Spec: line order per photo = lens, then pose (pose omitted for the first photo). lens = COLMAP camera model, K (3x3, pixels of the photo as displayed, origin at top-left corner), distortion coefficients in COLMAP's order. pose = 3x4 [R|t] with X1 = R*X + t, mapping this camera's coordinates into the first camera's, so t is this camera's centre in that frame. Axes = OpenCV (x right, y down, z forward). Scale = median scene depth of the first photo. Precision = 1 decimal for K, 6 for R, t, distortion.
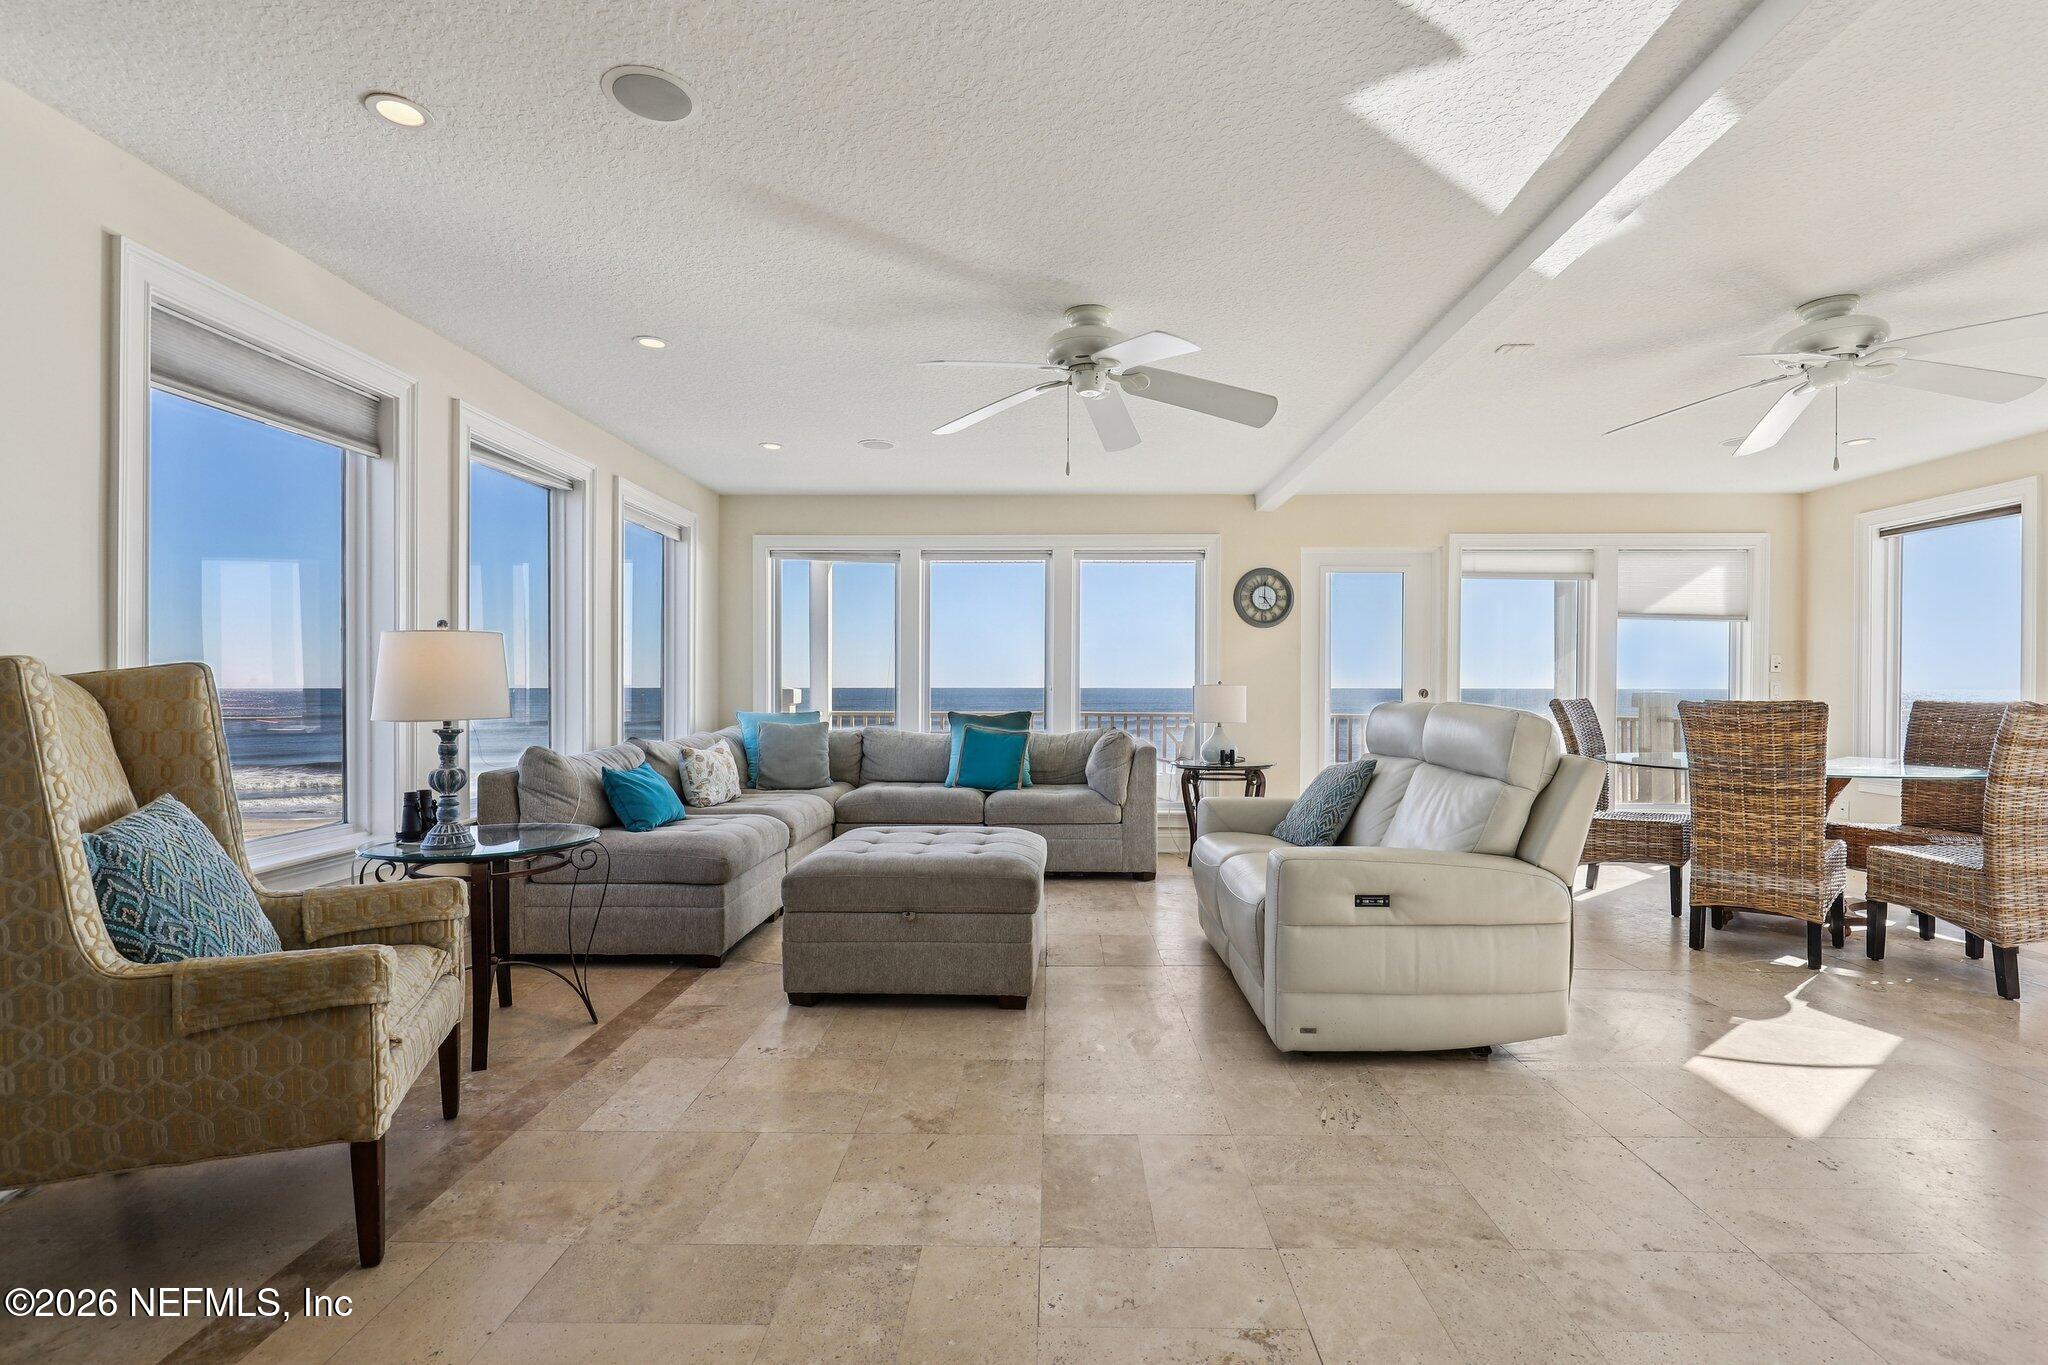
lens RADIAL K [[942.1, 0, 1032.8], [0, 942.1, 686.7], [0, 0, 1]] dist [0.000301, -0.000073]
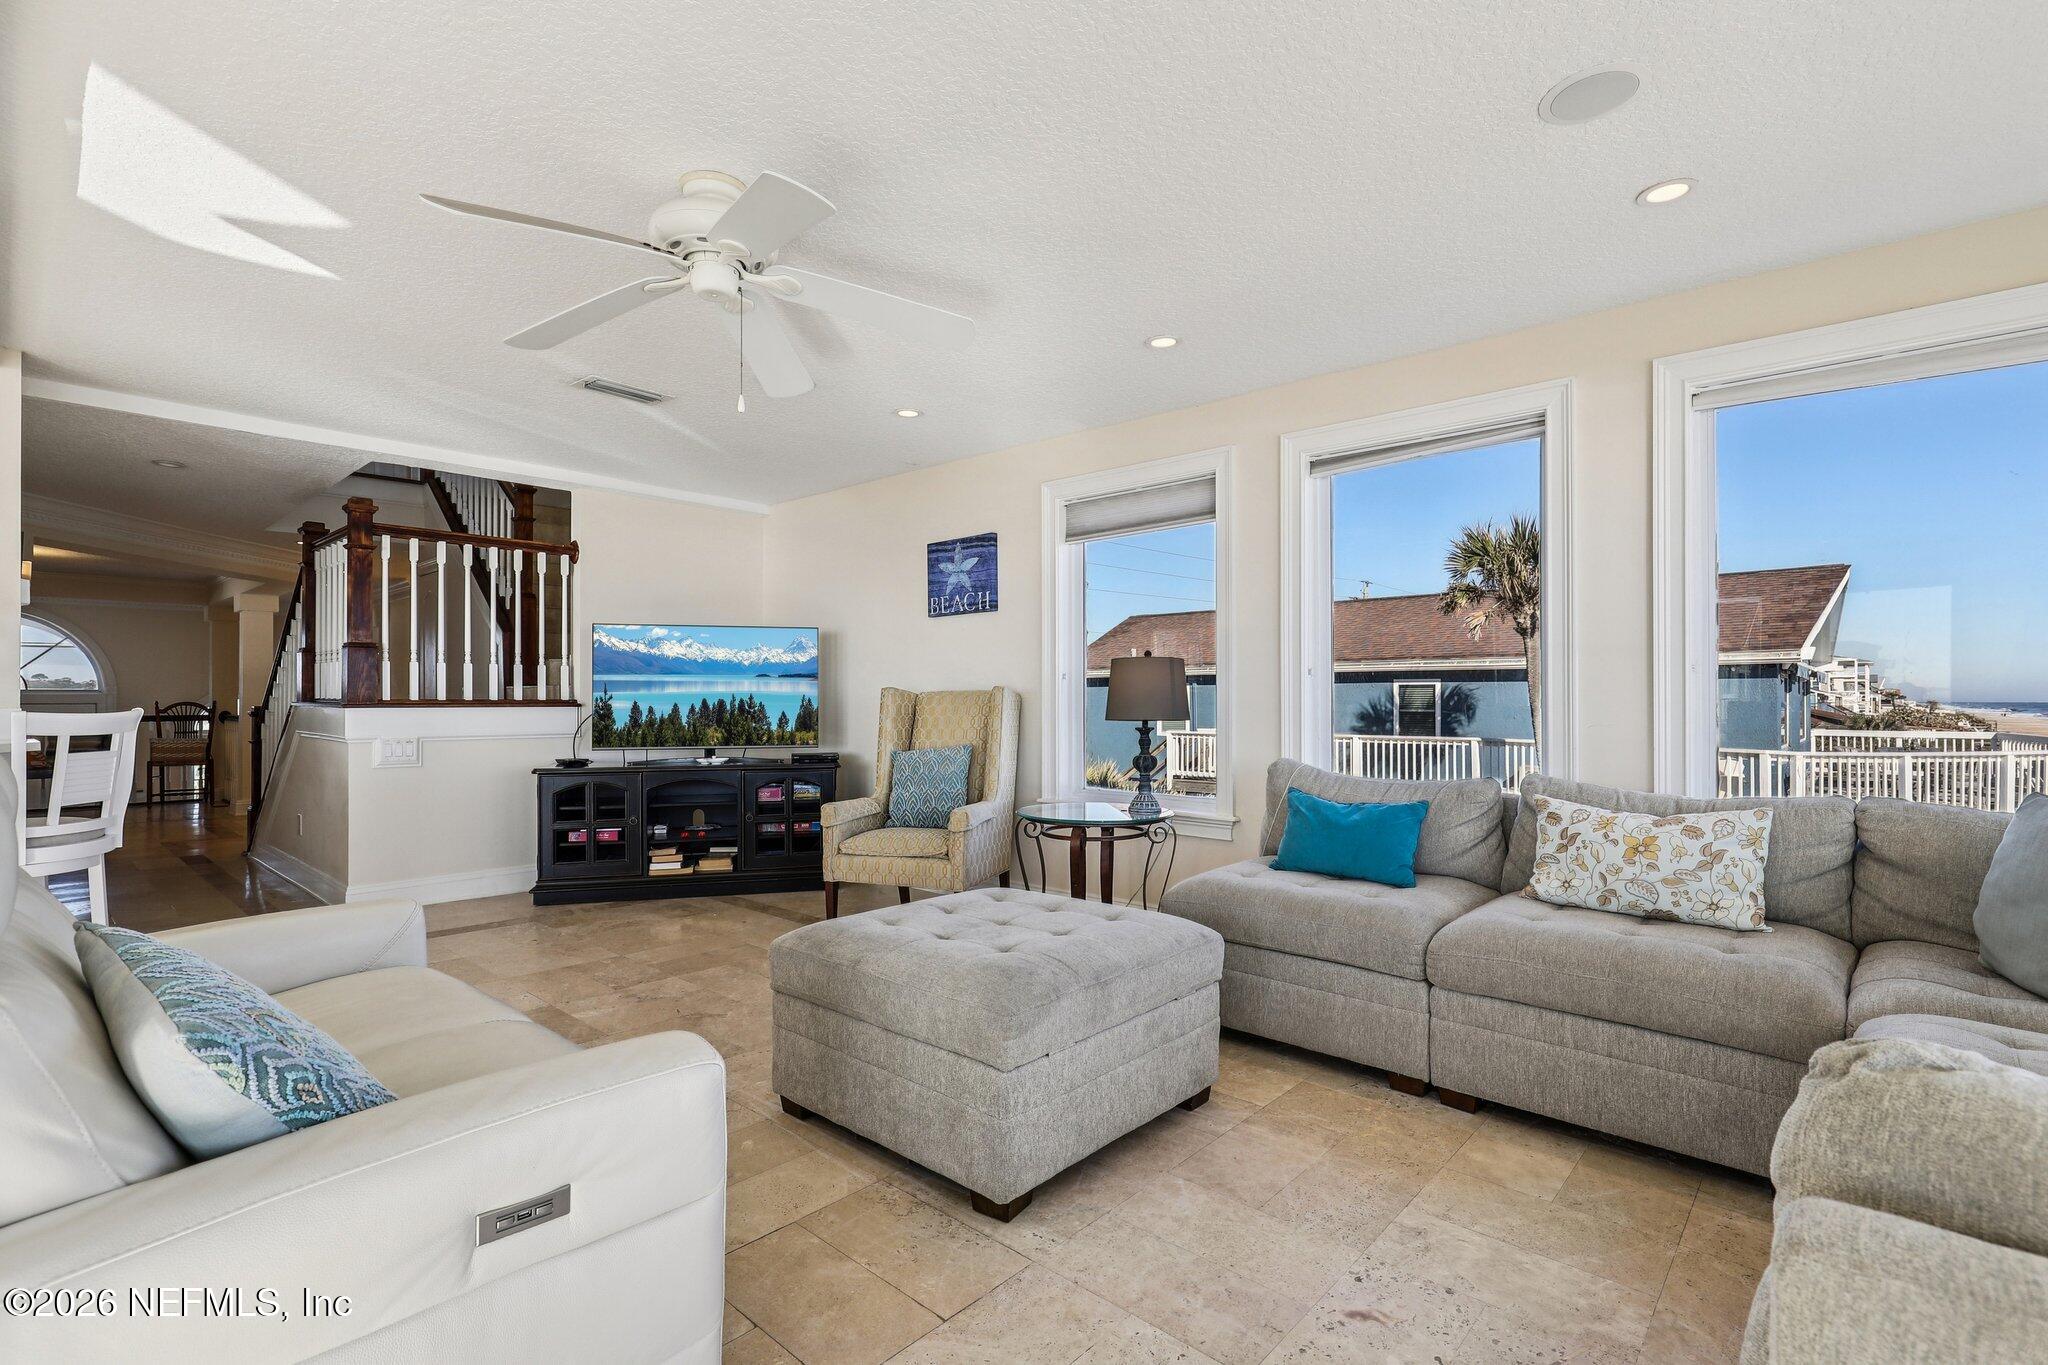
lens RADIAL K [[942.1, 0, 1032.8], [0, 942.1, 686.7], [0, 0, 1]] dist [0.000301, -0.000073]
pose [[-0.647838, -0.005300, -0.761760, 0.313389], [0.001038, 0.999969, -0.007840, -0.003213], [0.761778, -0.005870, -0.647812, 1.136443]]
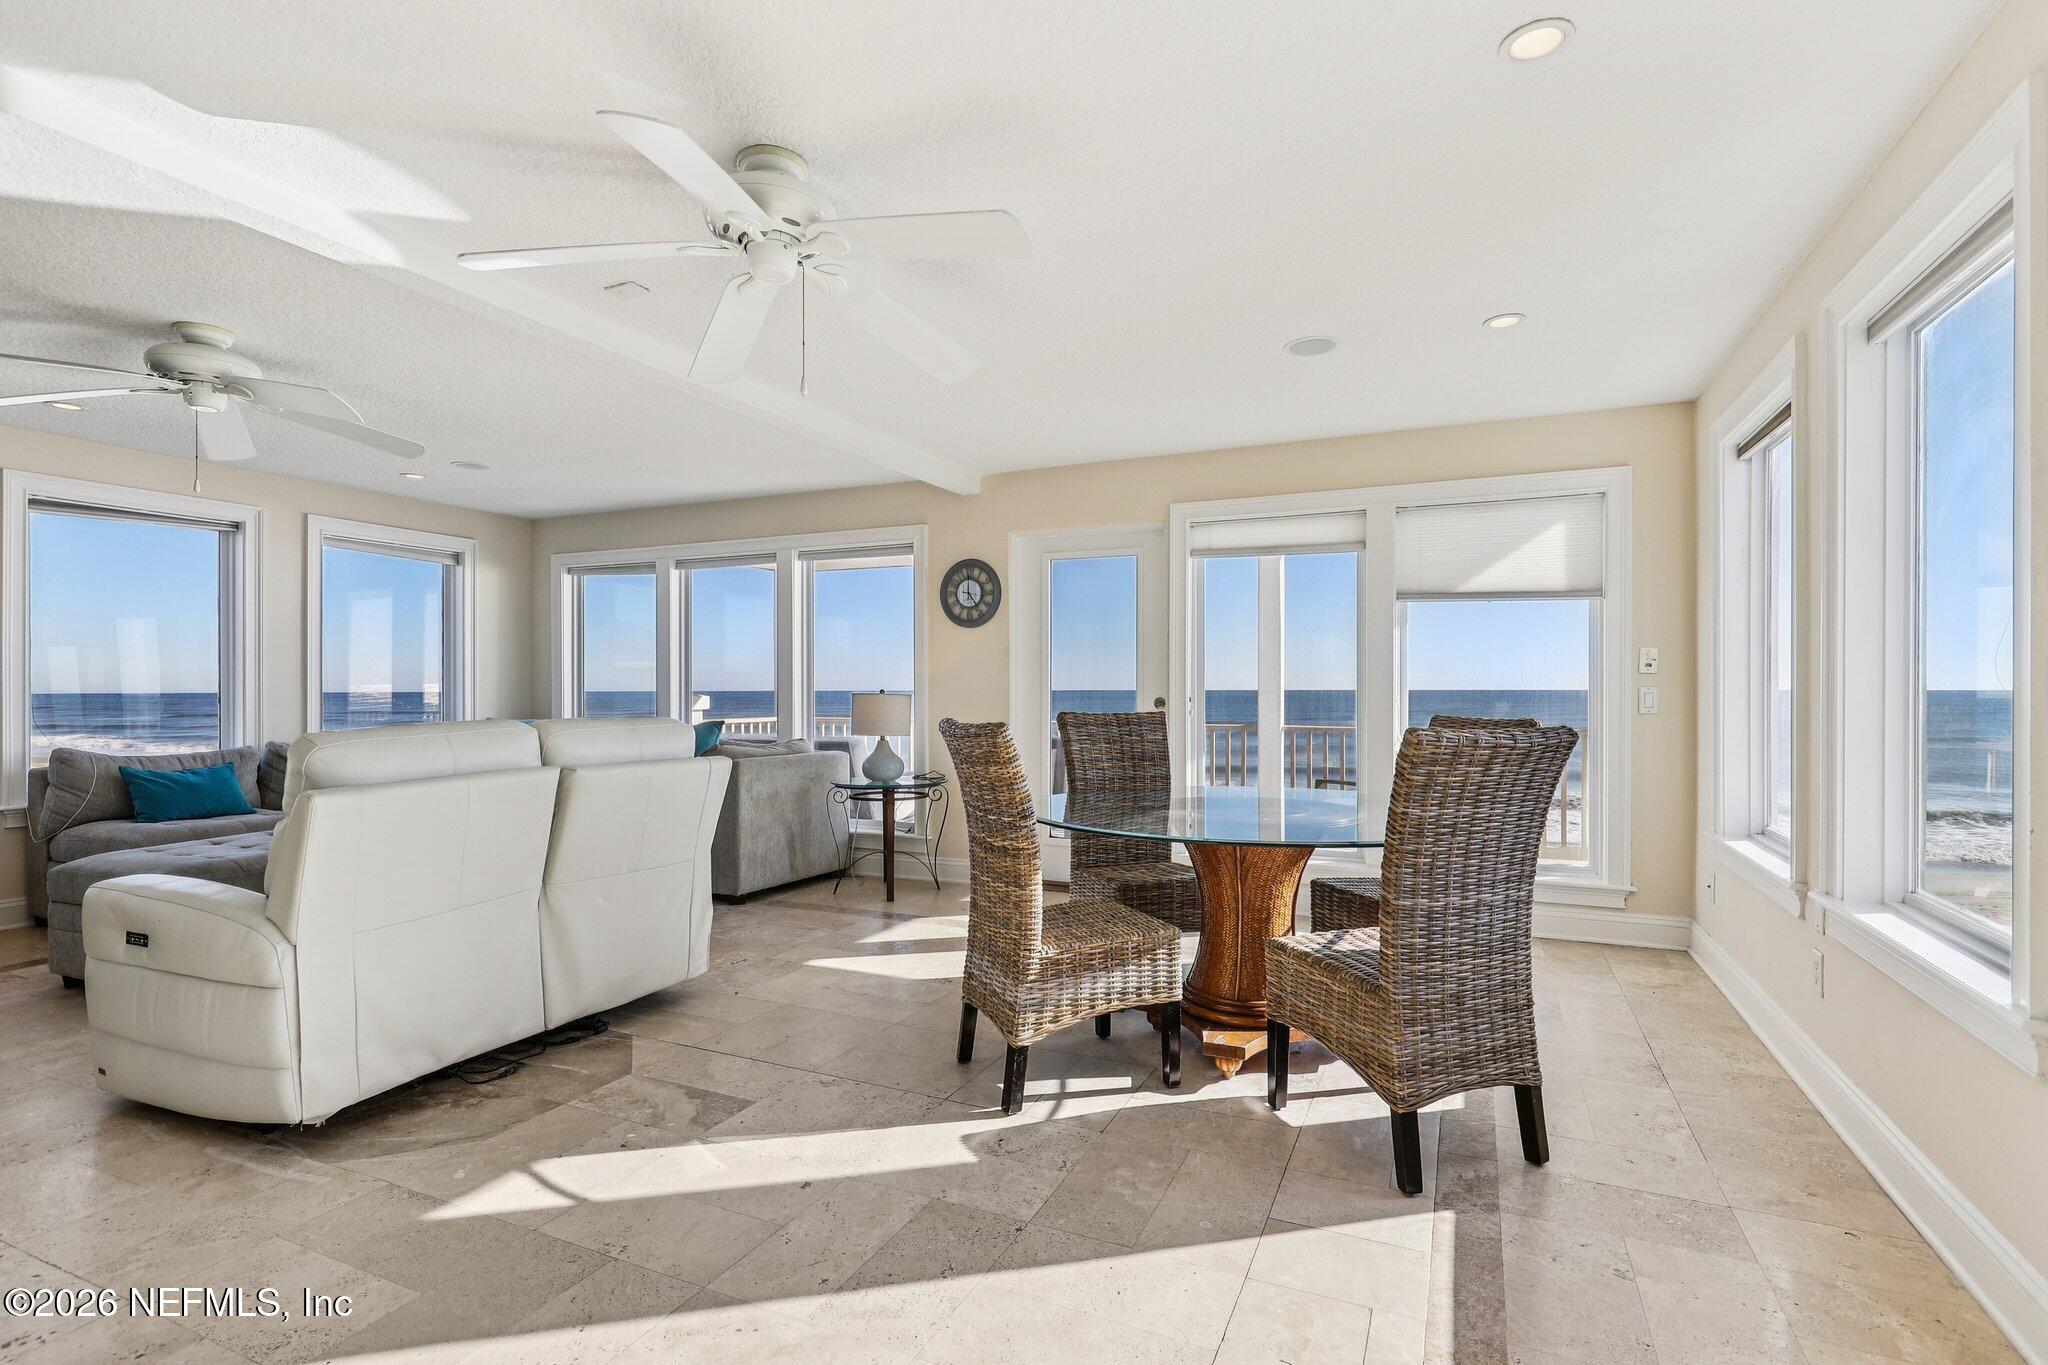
lens RADIAL K [[956.2, 0, 1034.2], [0, 956.2, 694.4], [0, 0, 1]] dist [0.000600, -0.000251]
pose [[0.921930, -0.000156, -0.387357, 0.869886], [0.003474, 0.999963, 0.007868, -0.009528], [0.387342, -0.008599, 0.921896, 0.272603]]
